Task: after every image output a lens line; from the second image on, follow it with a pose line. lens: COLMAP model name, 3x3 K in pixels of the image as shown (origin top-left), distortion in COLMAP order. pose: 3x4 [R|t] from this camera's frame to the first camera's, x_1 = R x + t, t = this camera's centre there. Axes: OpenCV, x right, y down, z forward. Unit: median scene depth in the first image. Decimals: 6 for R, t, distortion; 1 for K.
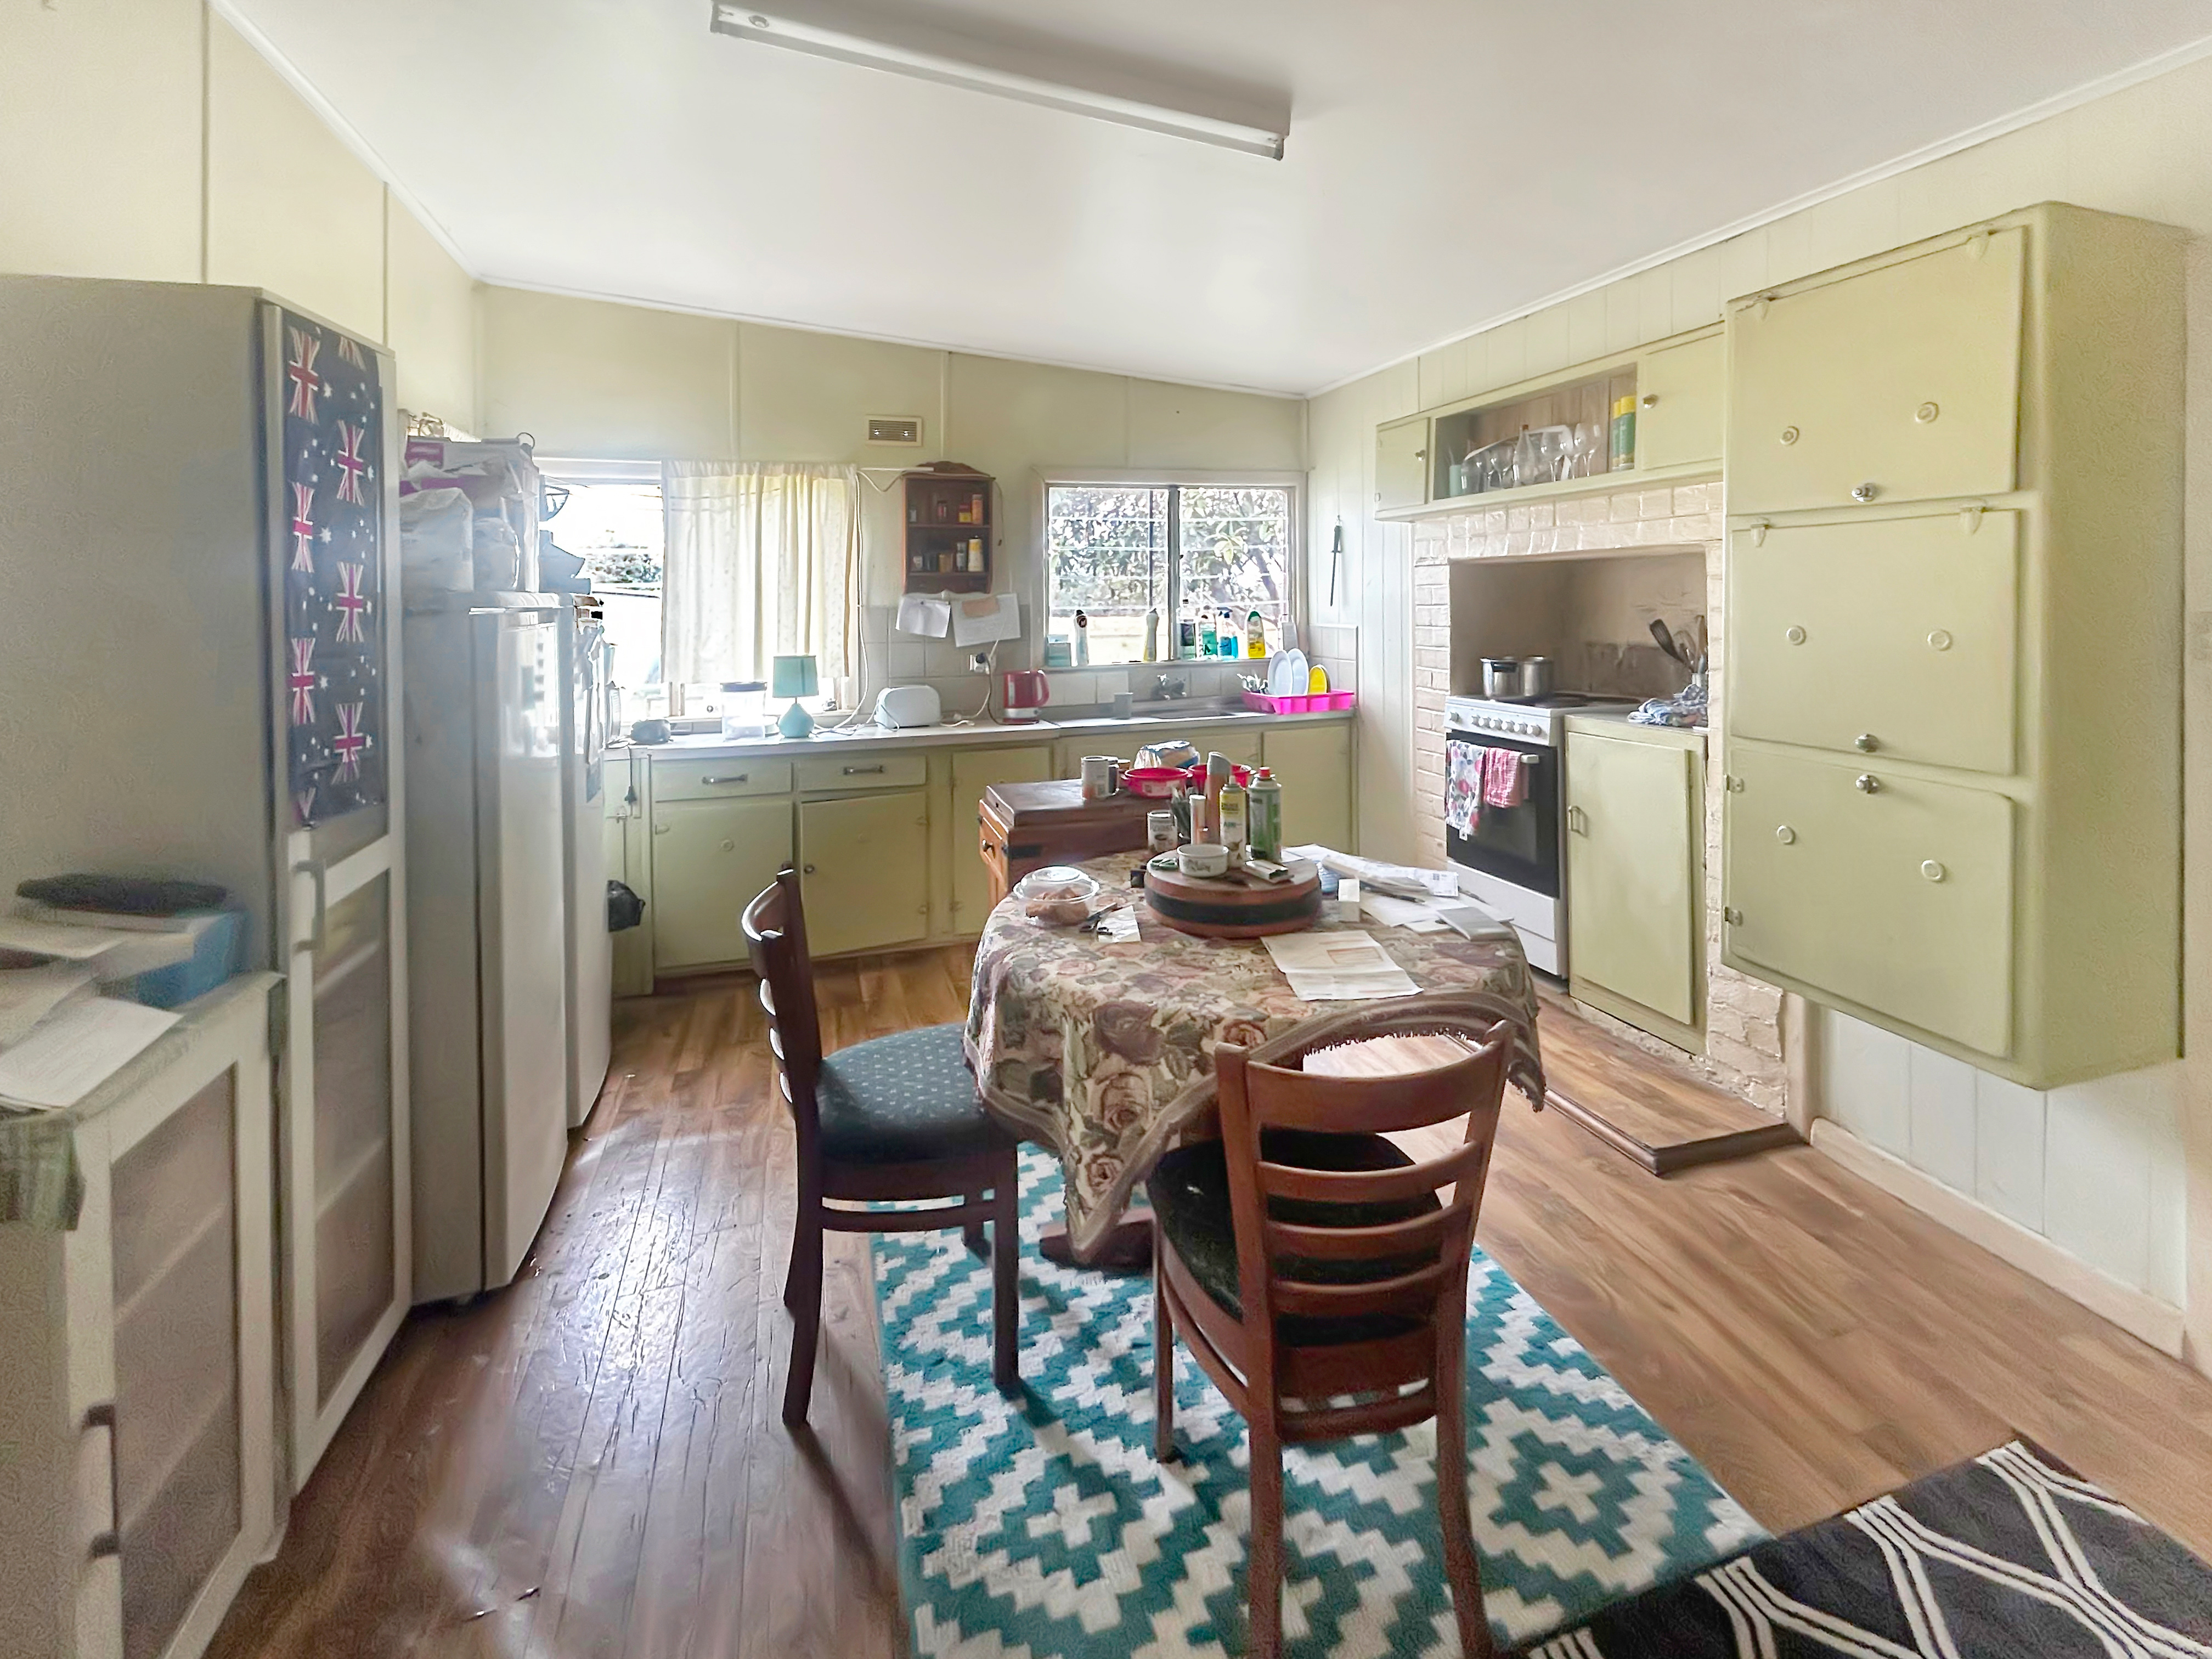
lens RADIAL K [[974.7, 0, 1106.0], [0, 974.7, 829.5], [0, 0, 1]] dist [-0.002681, -0.000585]
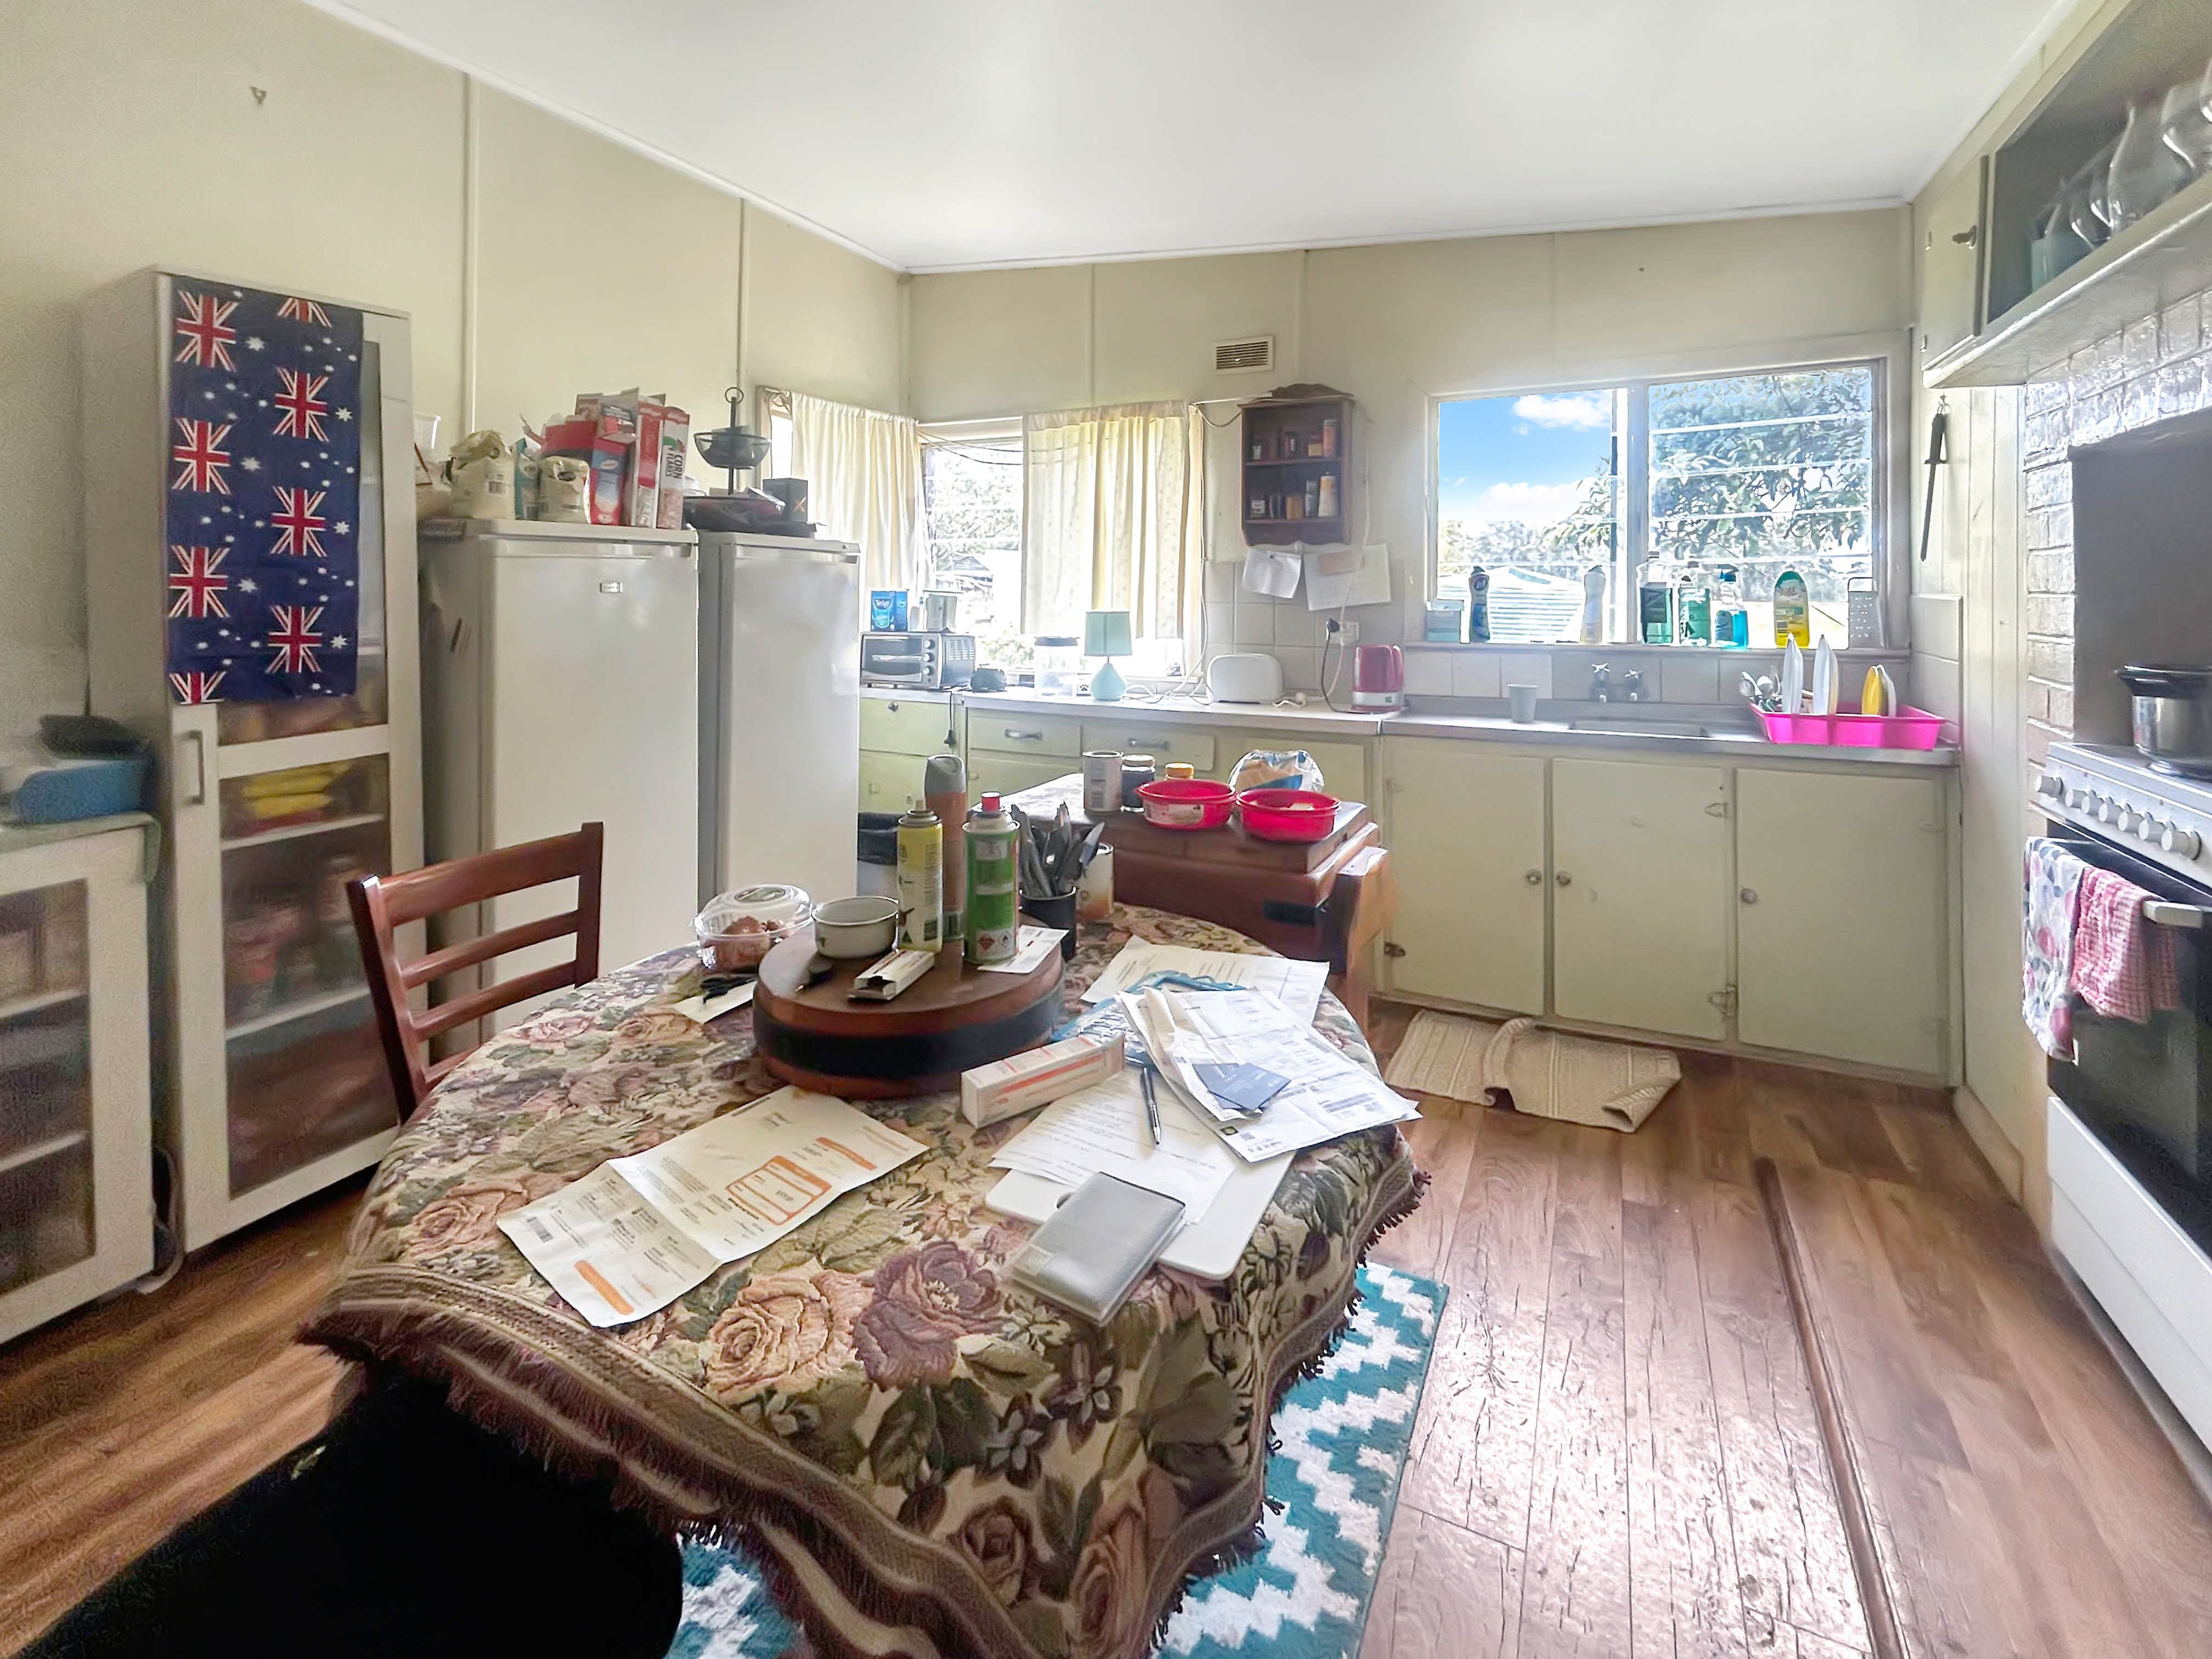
lens RADIAL K [[983.4, 0, 1107.6], [0, 983.4, 726.5], [0, 0, 1]] dist [0.002816, 0.000018]
pose [[0.726018, 0.113464, -0.678250, 0.310942], [-0.169956, 0.985303, -0.017094, -0.053975], [0.666343, 0.127683, 0.734632, 0.324174]]
